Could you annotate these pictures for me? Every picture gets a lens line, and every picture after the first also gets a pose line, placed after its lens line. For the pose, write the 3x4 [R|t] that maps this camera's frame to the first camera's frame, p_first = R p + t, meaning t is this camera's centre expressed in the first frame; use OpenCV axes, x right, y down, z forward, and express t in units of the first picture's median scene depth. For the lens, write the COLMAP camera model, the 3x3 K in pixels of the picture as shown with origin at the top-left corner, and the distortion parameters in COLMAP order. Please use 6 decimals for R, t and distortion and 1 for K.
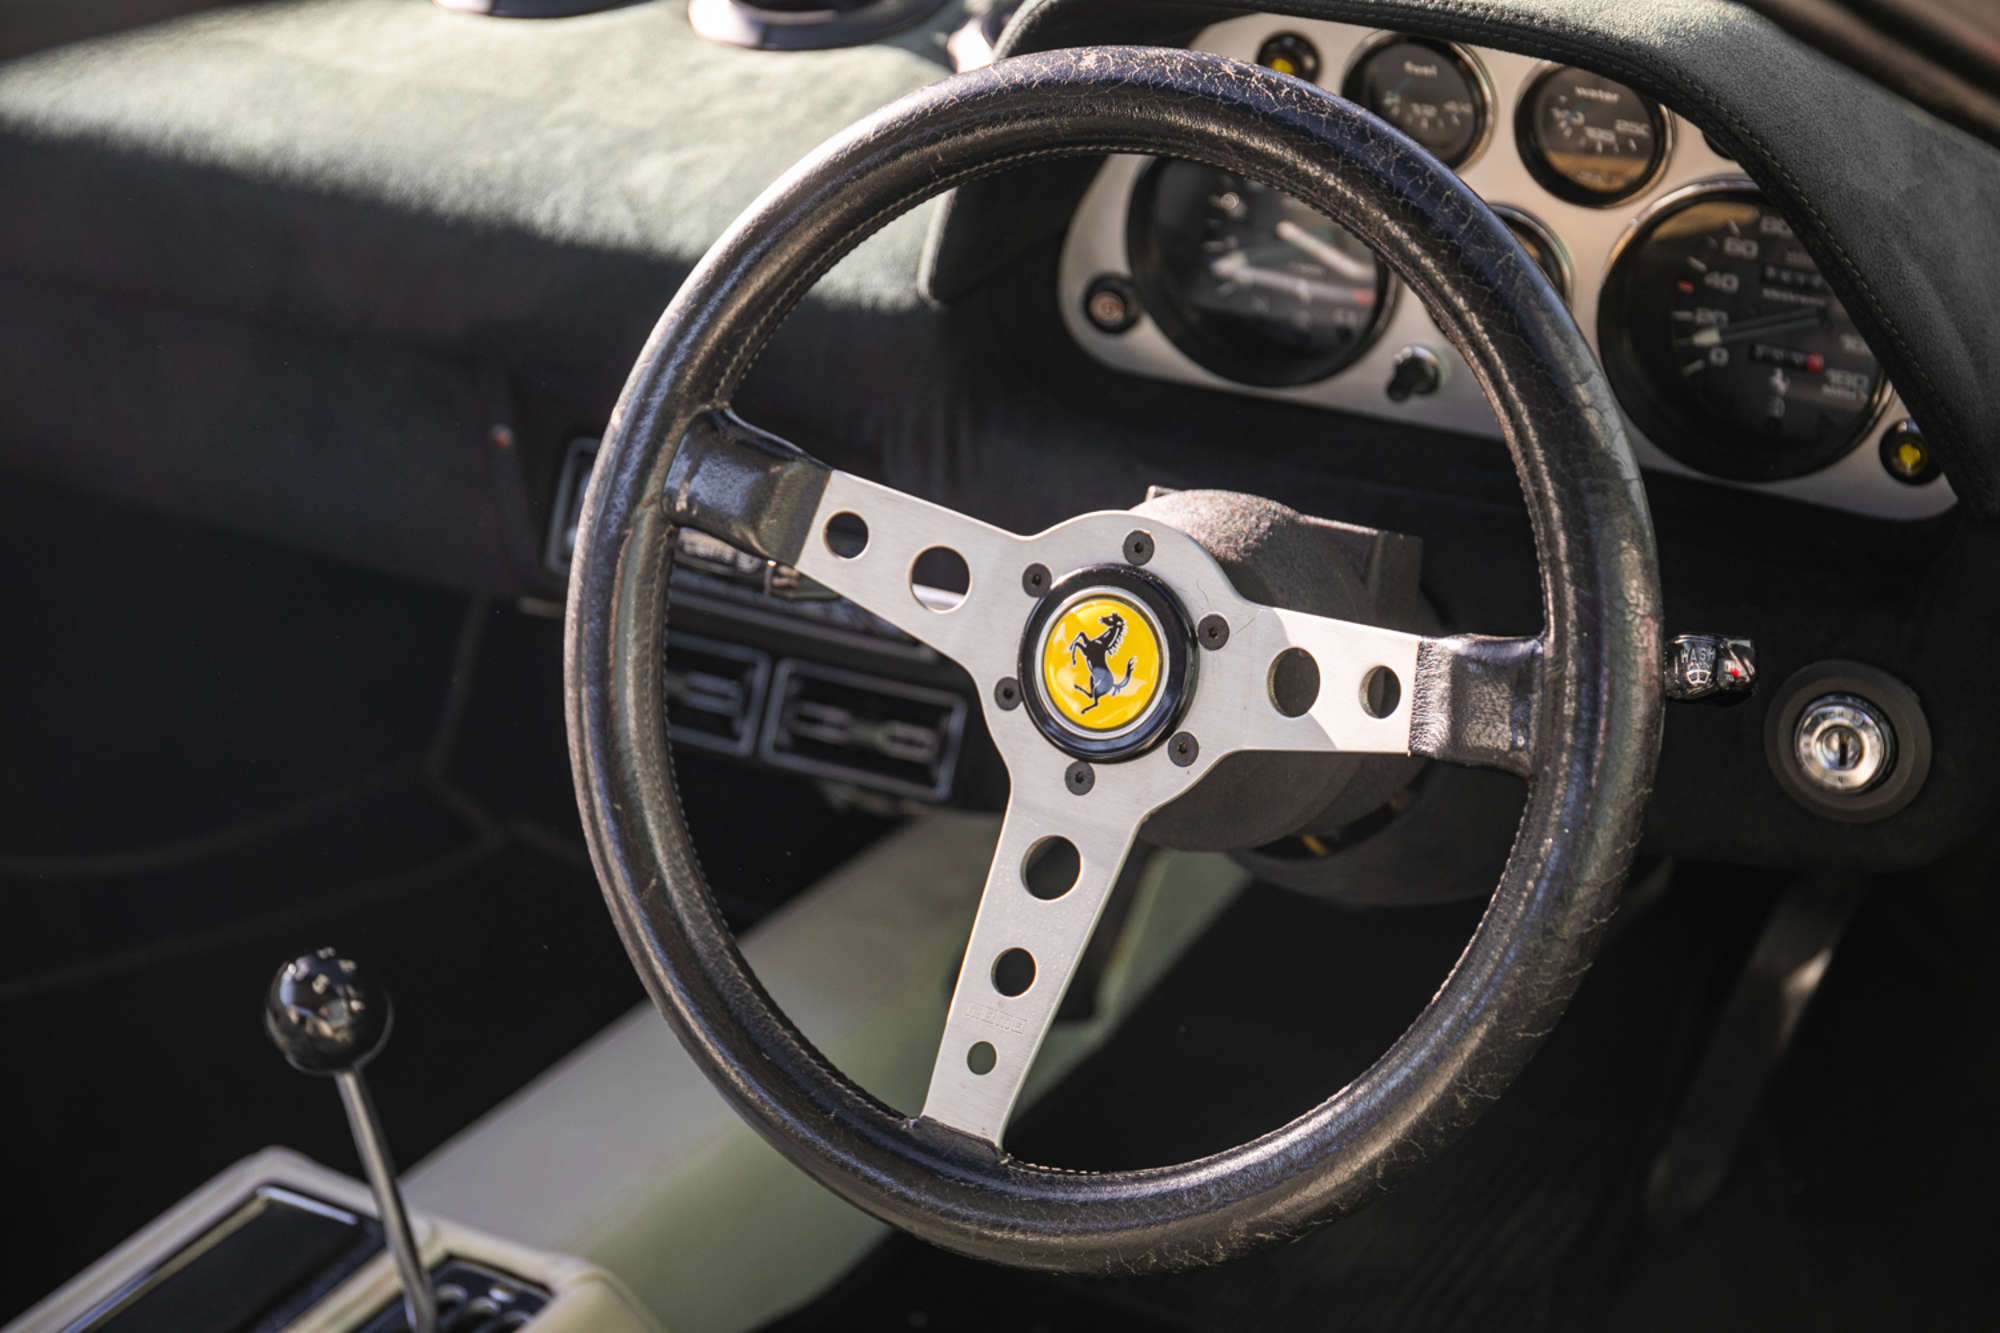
lens RADIAL K [[3472.8, 0, 1006.6], [0, 3472.8, 669.0], [0, 0, 1]] dist [0.082319, 0.000000]
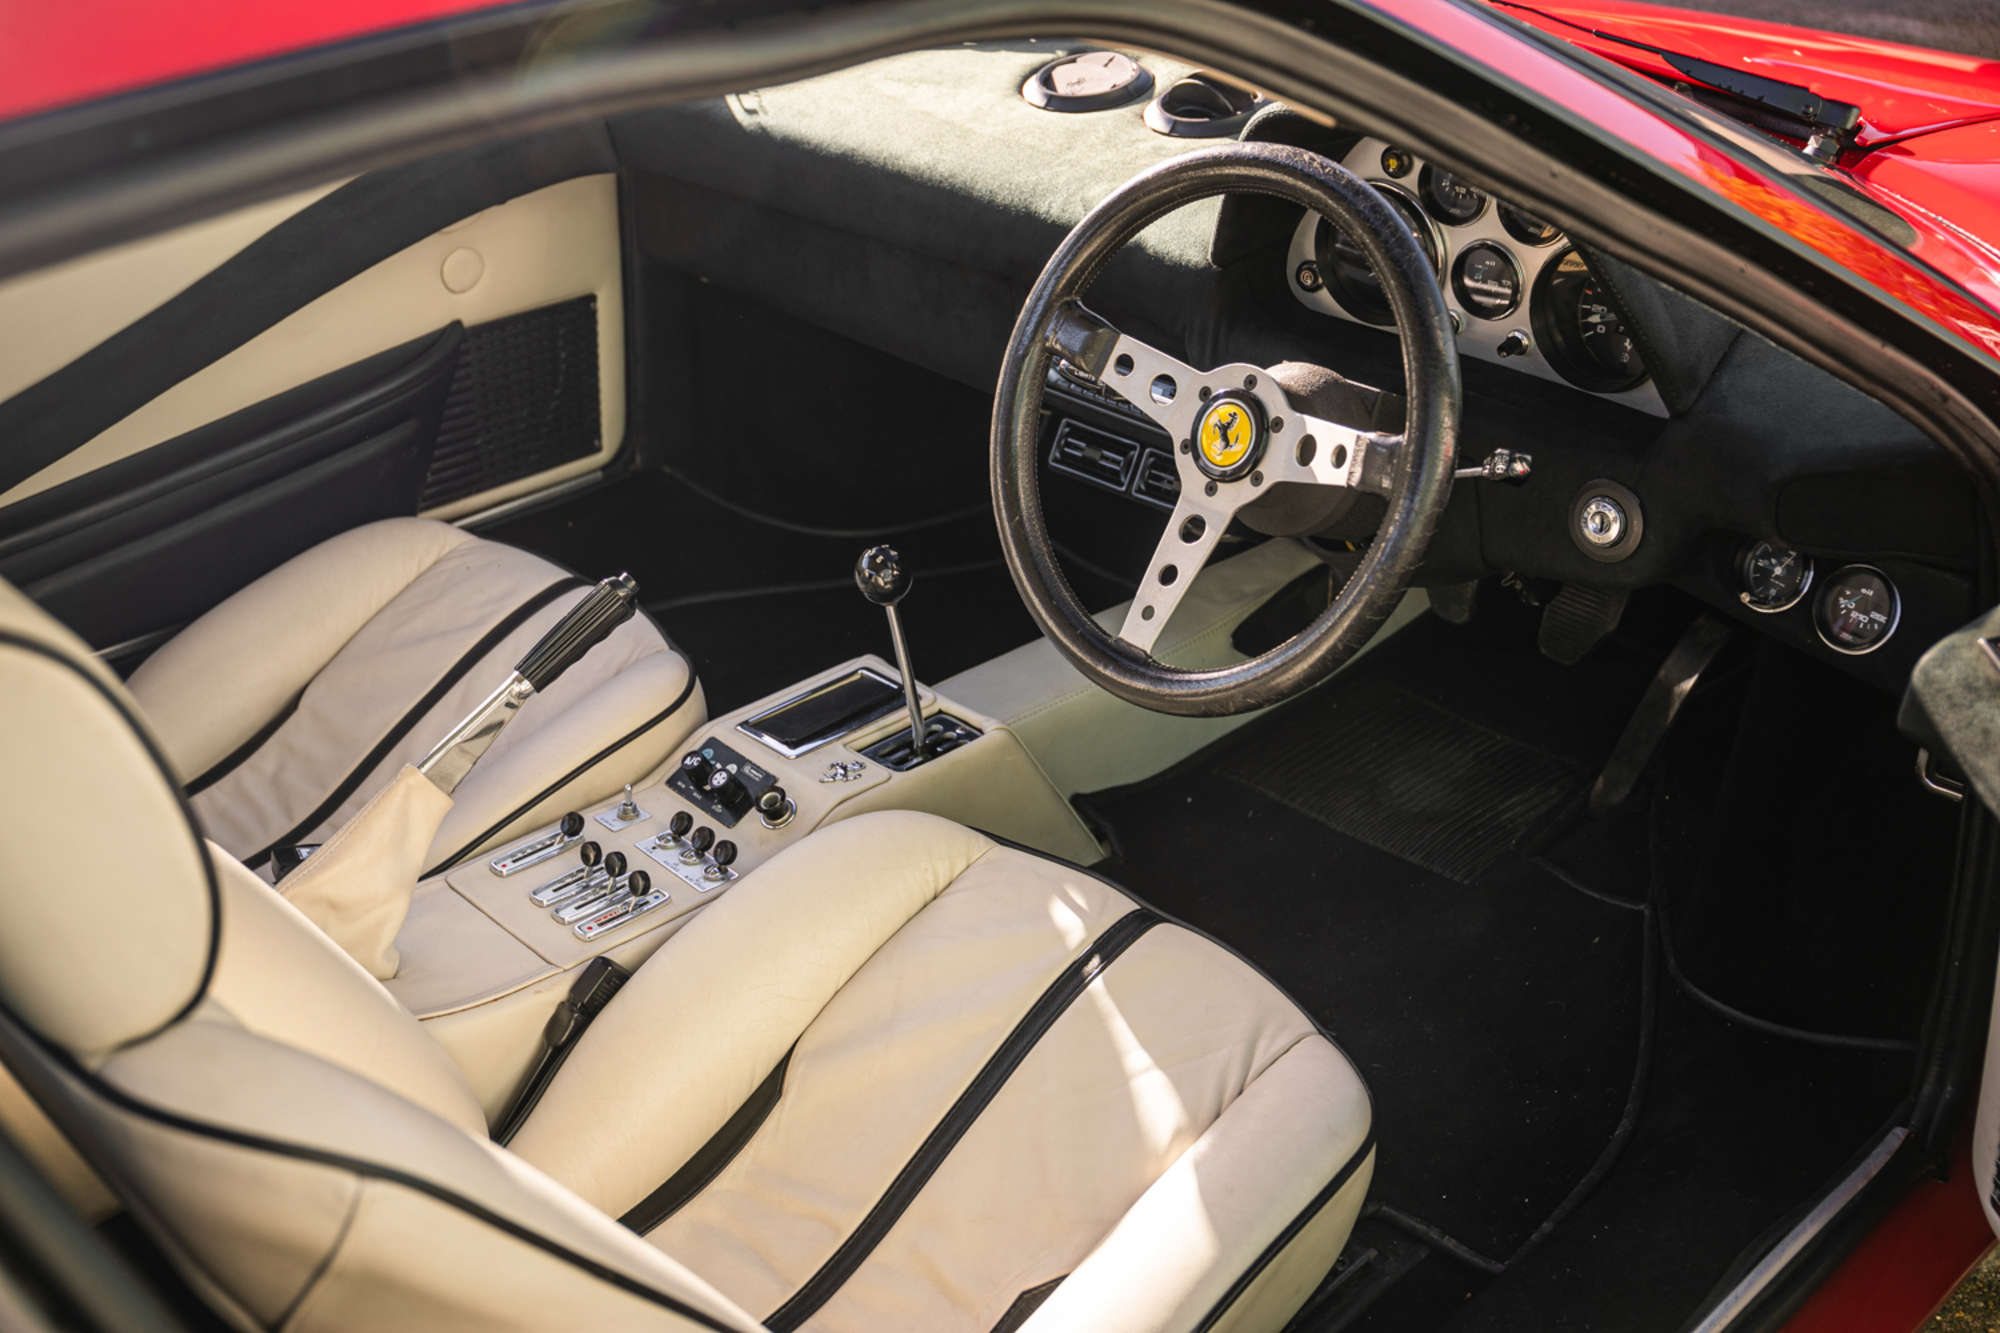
lens RADIAL K [[2290.3, 0, 982.5], [0, 2290.3, 663.0], [0, 0, 1]] dist [-0.005208, 0.000000]
pose [[0.962917, 0.131410, -0.235633, 0.221424], [-0.119462, 0.990751, 0.064350, 0.061319], [0.241910, -0.033815, 0.969709, -0.375998]]
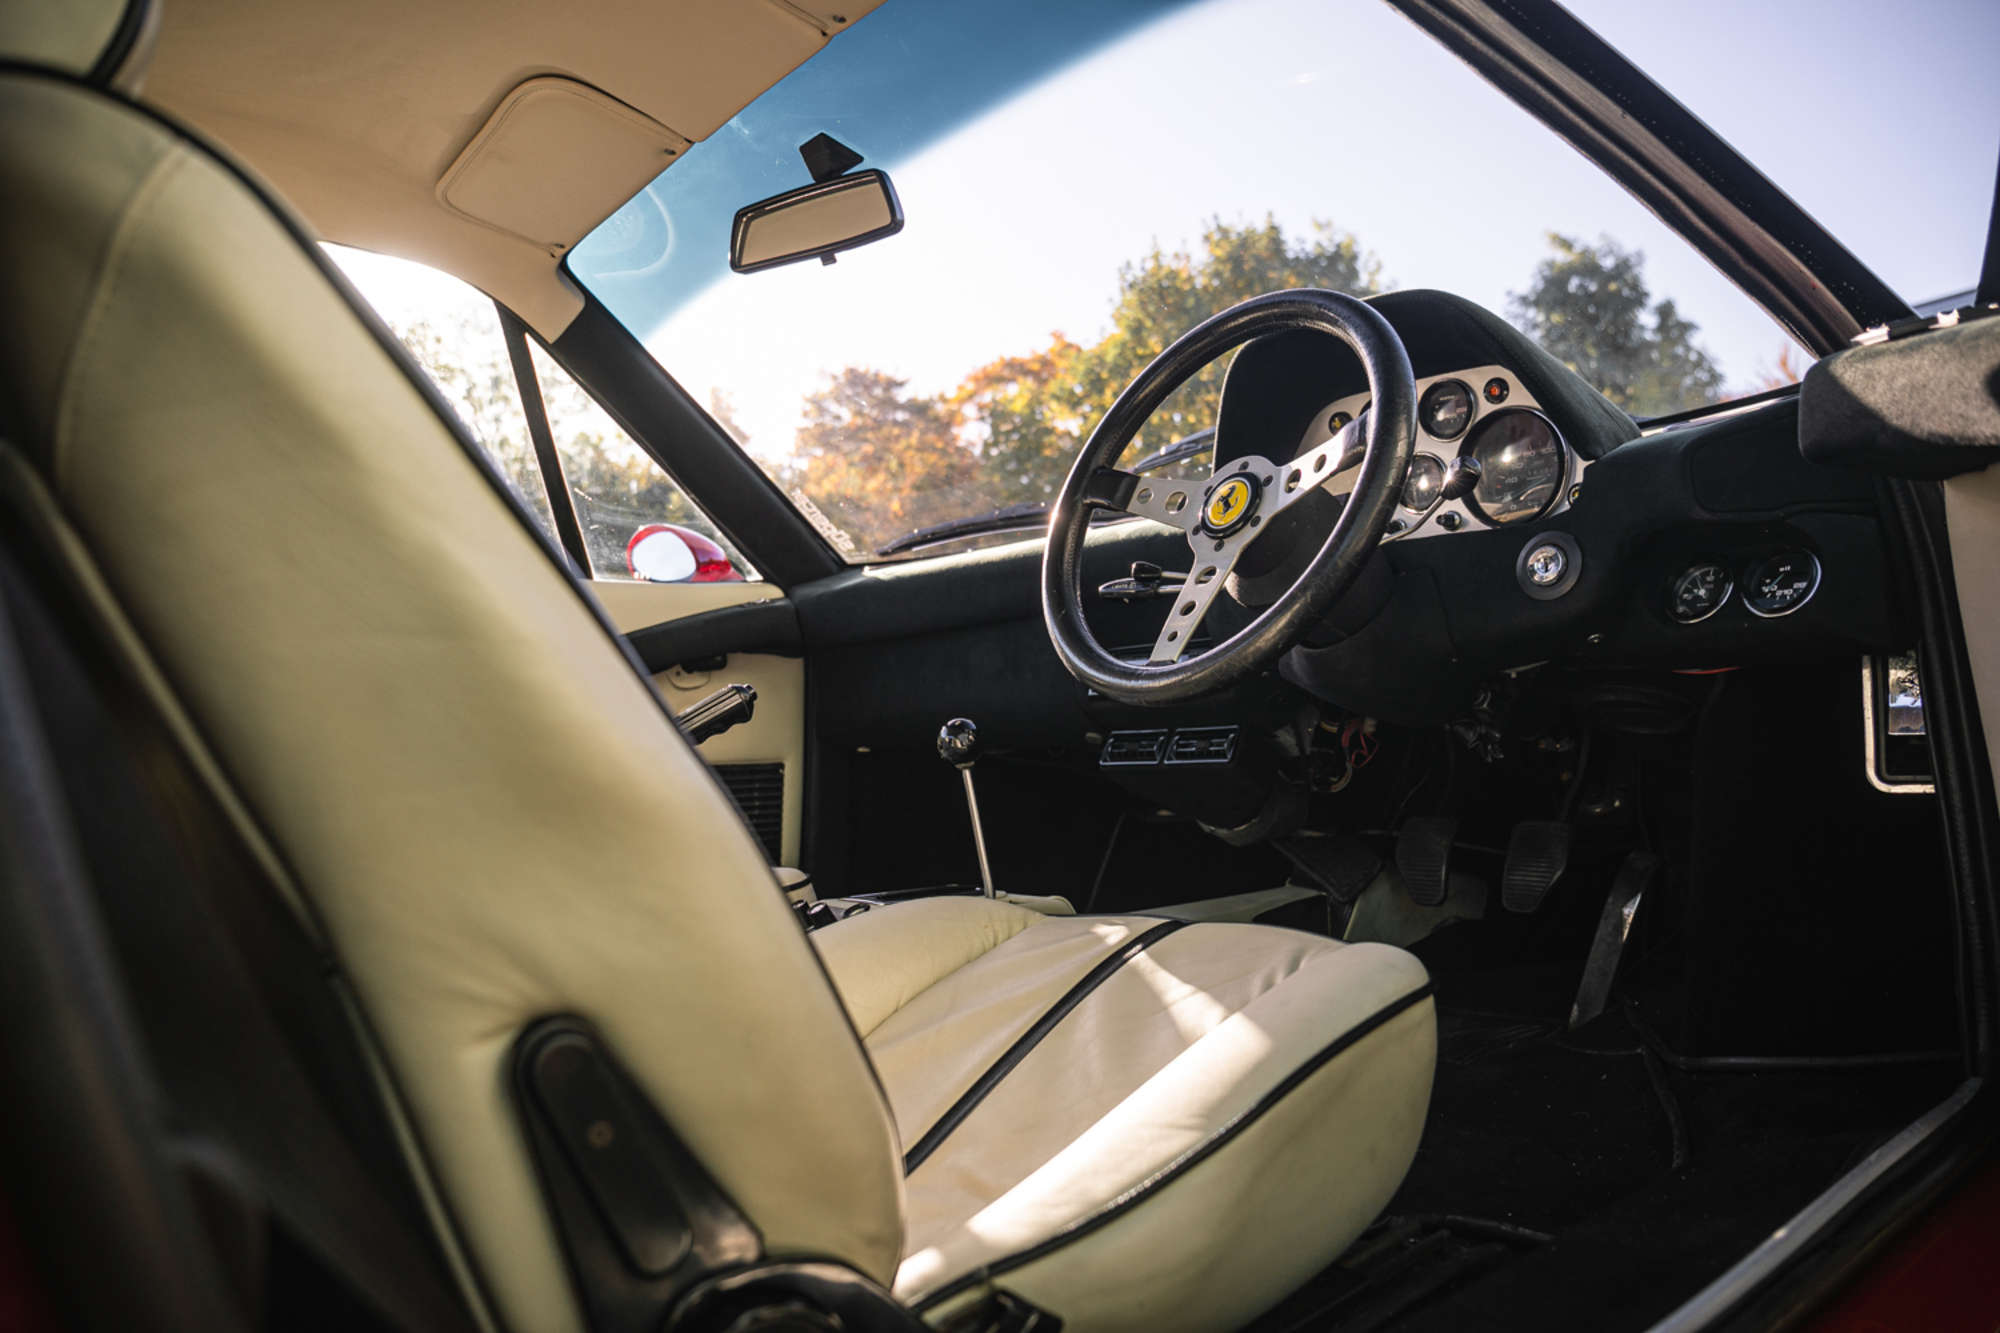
lens RADIAL K [[1325.6, 0, 1014.3], [0, 1325.6, 668.9], [0, 0, 1]] dist [-0.037201, 0.002975]
pose [[0.948490, -0.026245, -0.315719, 0.180591], [-0.140359, 0.858608, -0.493043, 0.602681], [0.284019, 0.511961, 0.810697, 0.189480]]
